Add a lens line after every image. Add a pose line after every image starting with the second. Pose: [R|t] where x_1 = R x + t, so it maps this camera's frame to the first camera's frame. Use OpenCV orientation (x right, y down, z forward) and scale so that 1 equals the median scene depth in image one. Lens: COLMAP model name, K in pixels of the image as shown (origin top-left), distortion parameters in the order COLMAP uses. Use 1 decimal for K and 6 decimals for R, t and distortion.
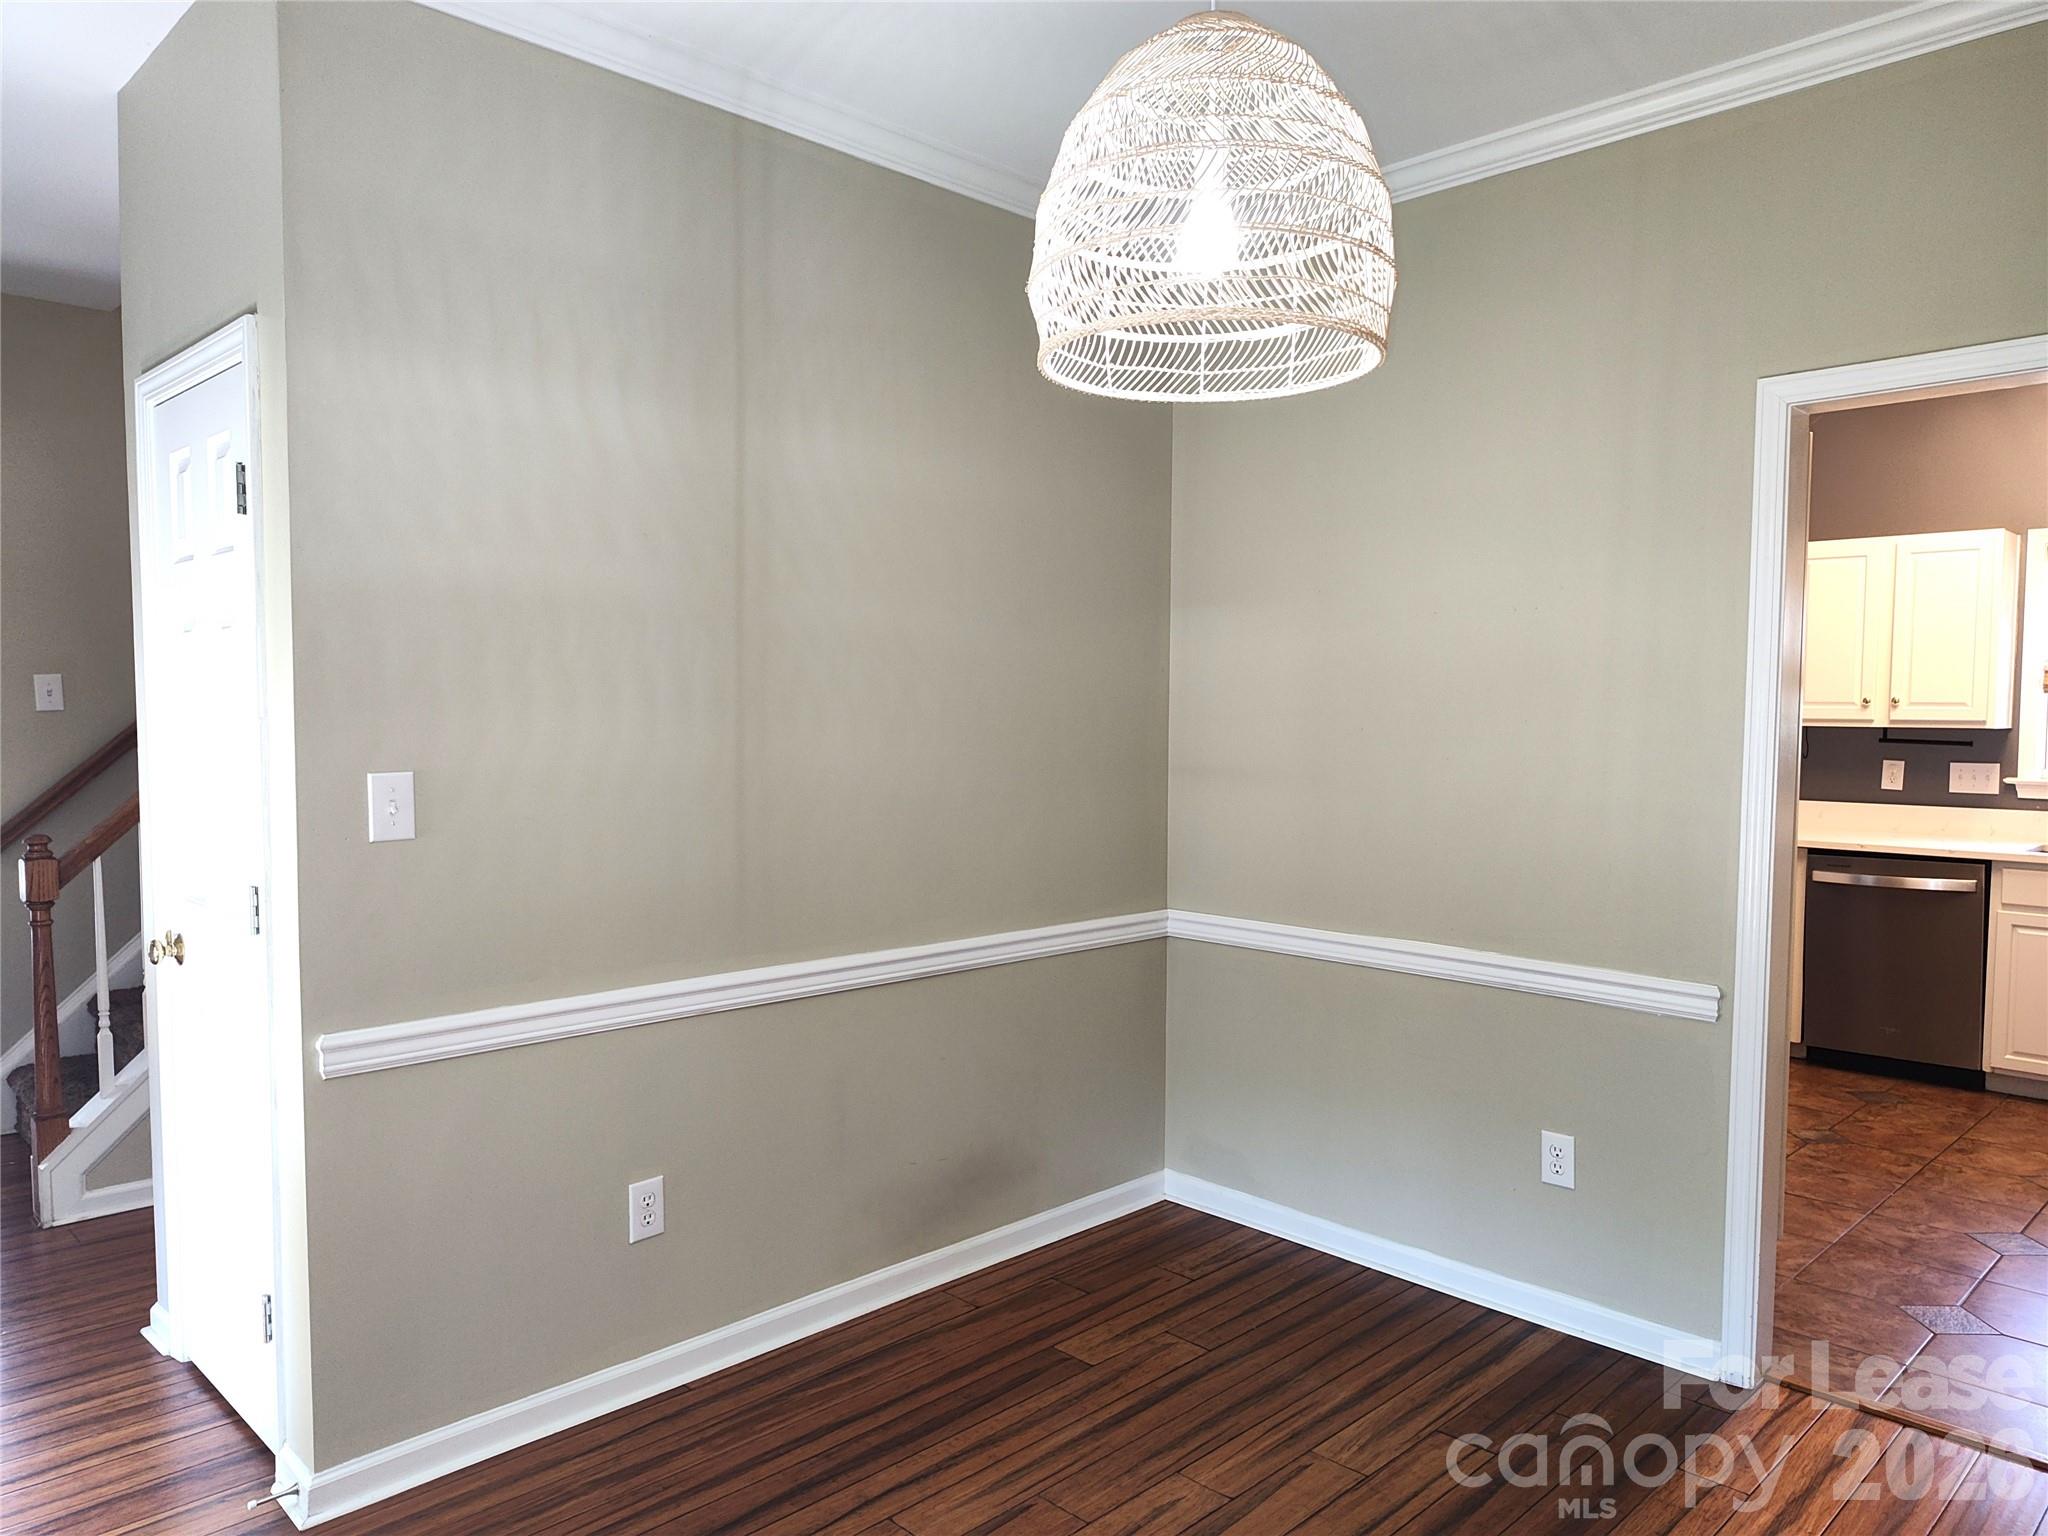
lens RADIAL K [[1388.2, 0, 1033.7], [0, 1388.2, 790.7], [0, 0, 1]] dist [0.031517, -0.036731]
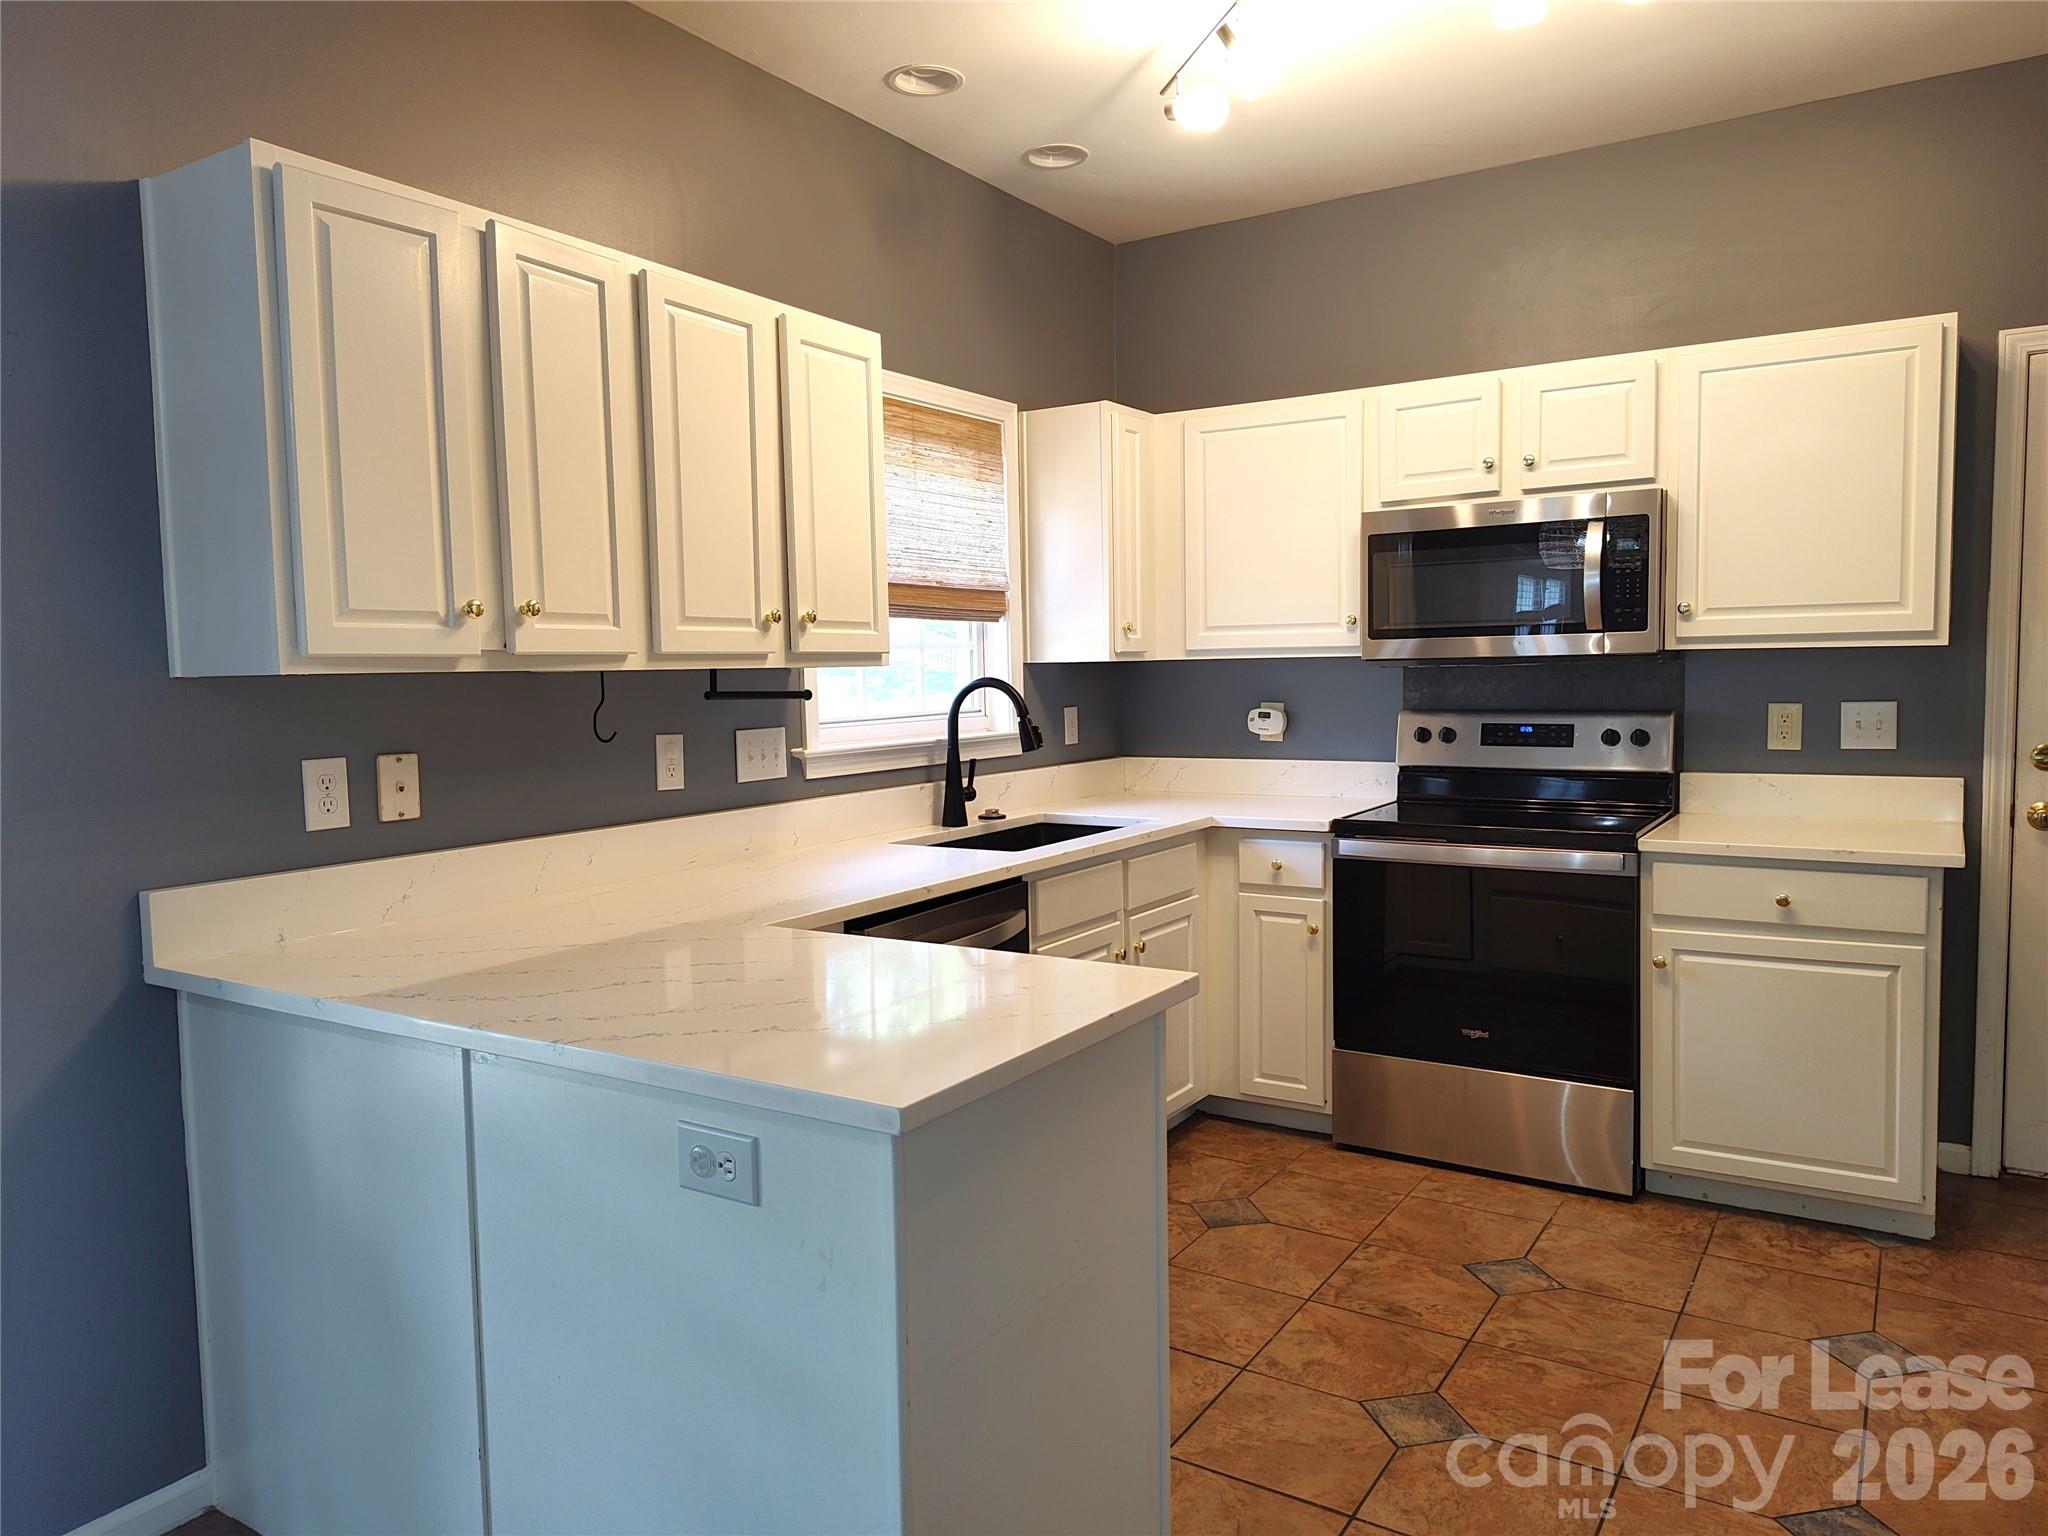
lens RADIAL K [[1388.2, 0, 1004.7], [0, 1388.2, 762.8], [0, 0, 1]] dist [0.031517, -0.036731]
pose [[-0.210248, -0.067751, 0.975298, 0.081520], [0.079210, 0.993136, 0.086065, -0.050473], [-0.974434, 0.095349, -0.203438, 1.073888]]
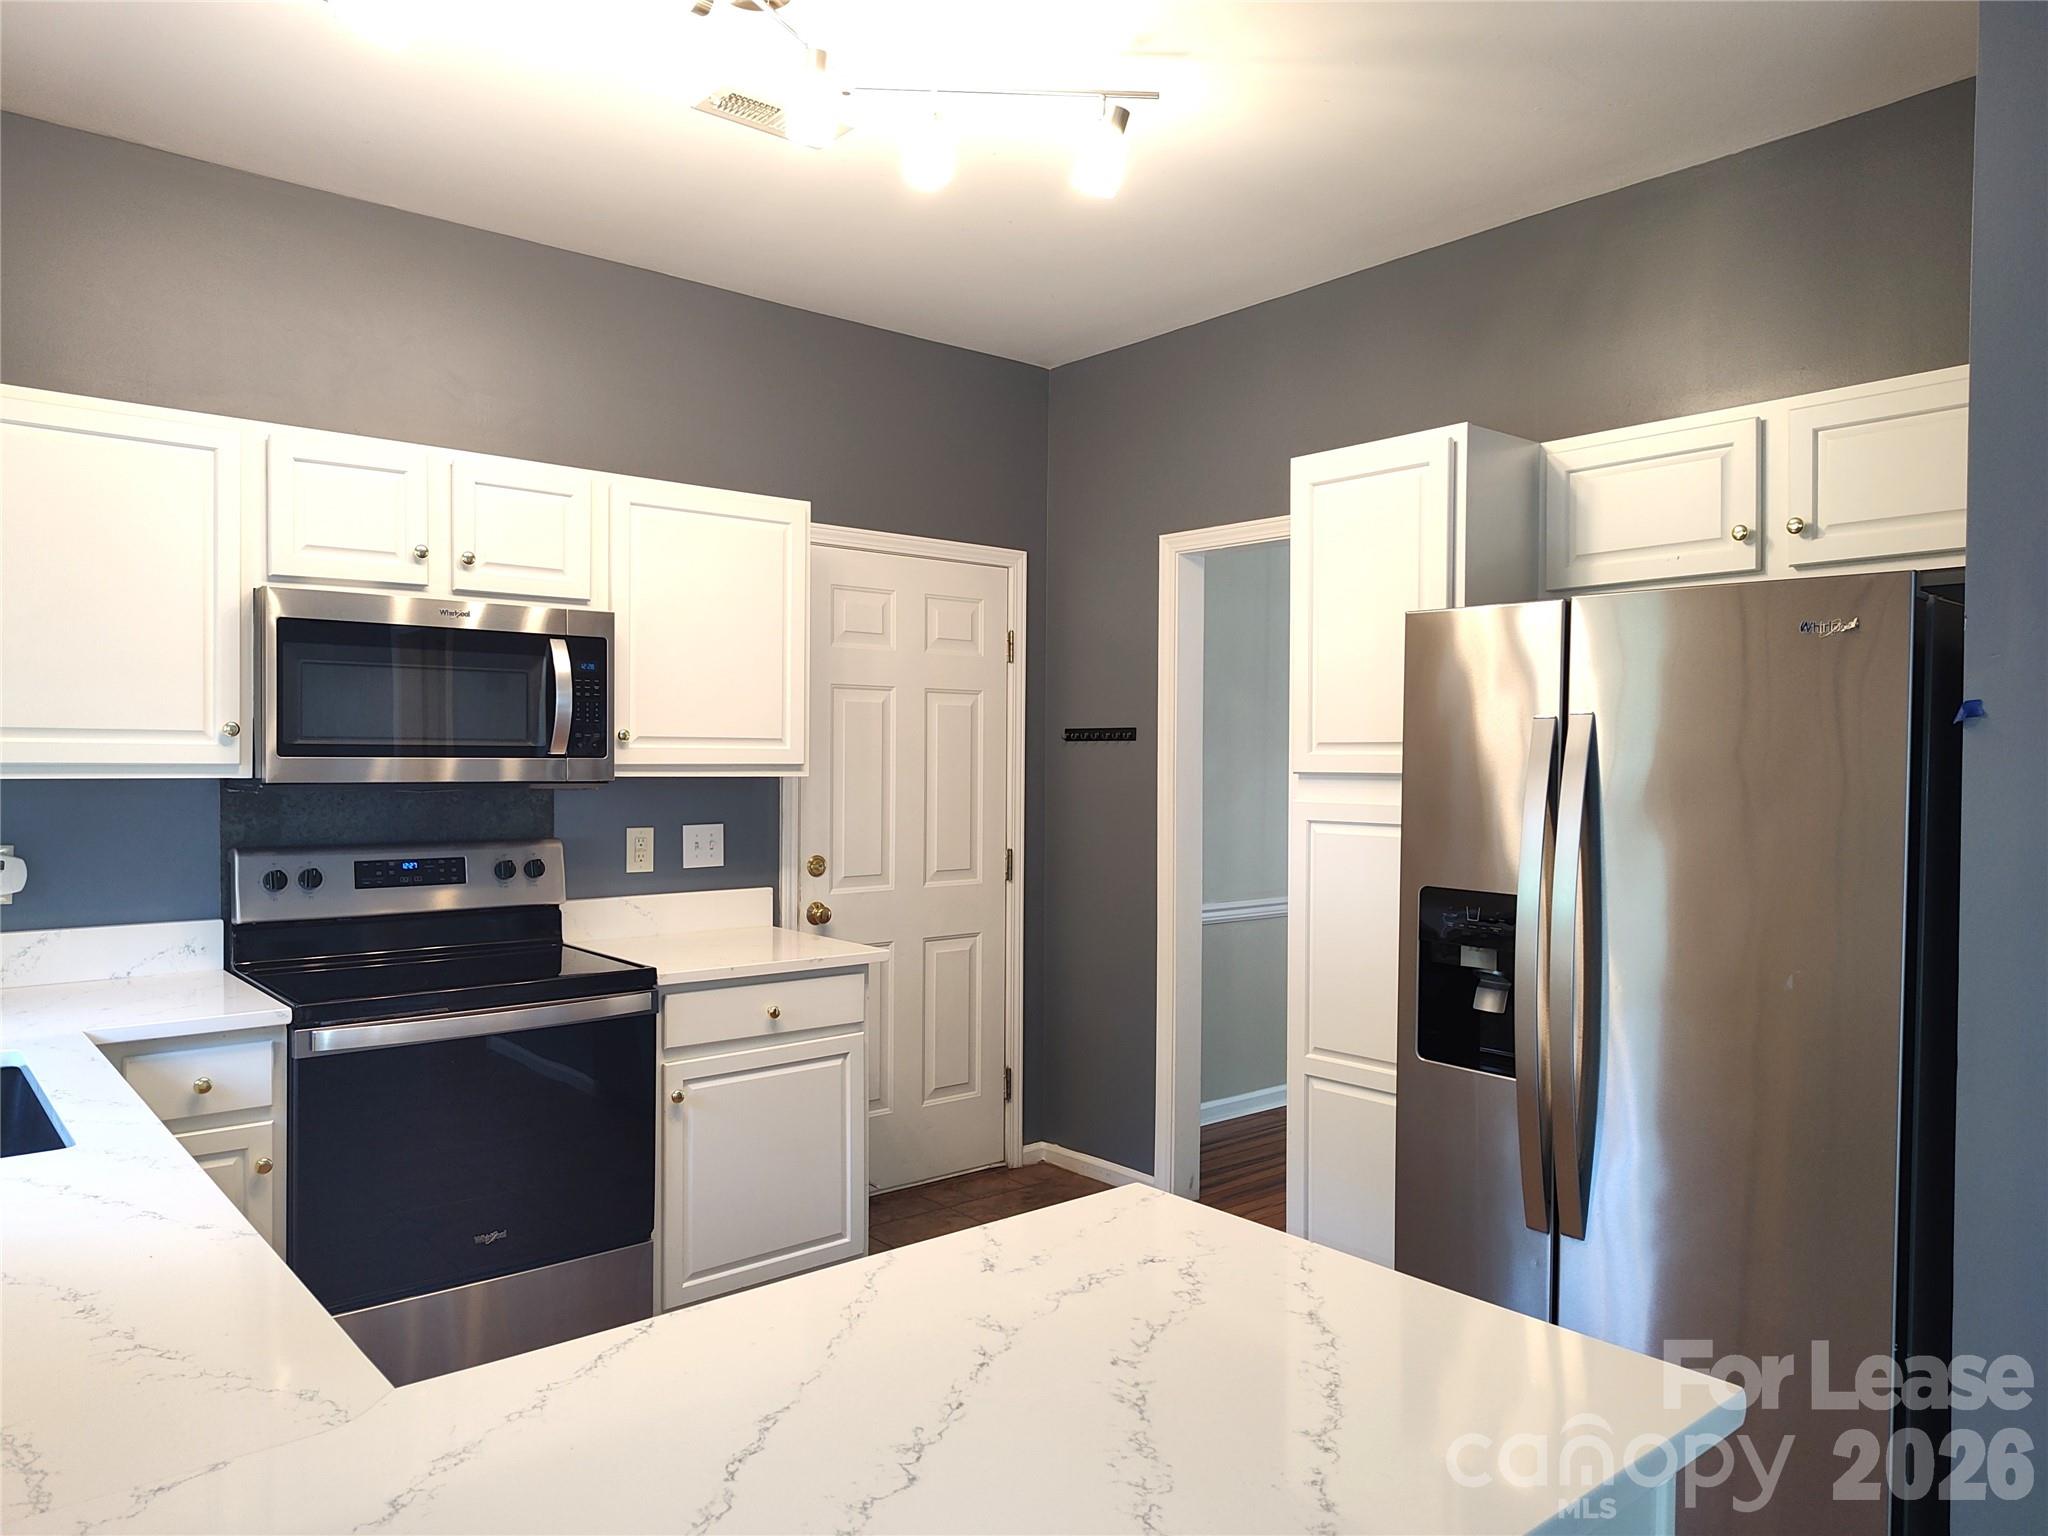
lens RADIAL K [[1388.2, 0, 1041.2], [0, 1388.2, 756.3], [0, 0, 1]] dist [0.031517, -0.036731]
pose [[-0.997868, -0.009308, 0.064596, 0.297822], [-0.005402, 0.998161, 0.060383, -0.063598], [-0.065040, 0.059905, -0.996083, 1.189326]]
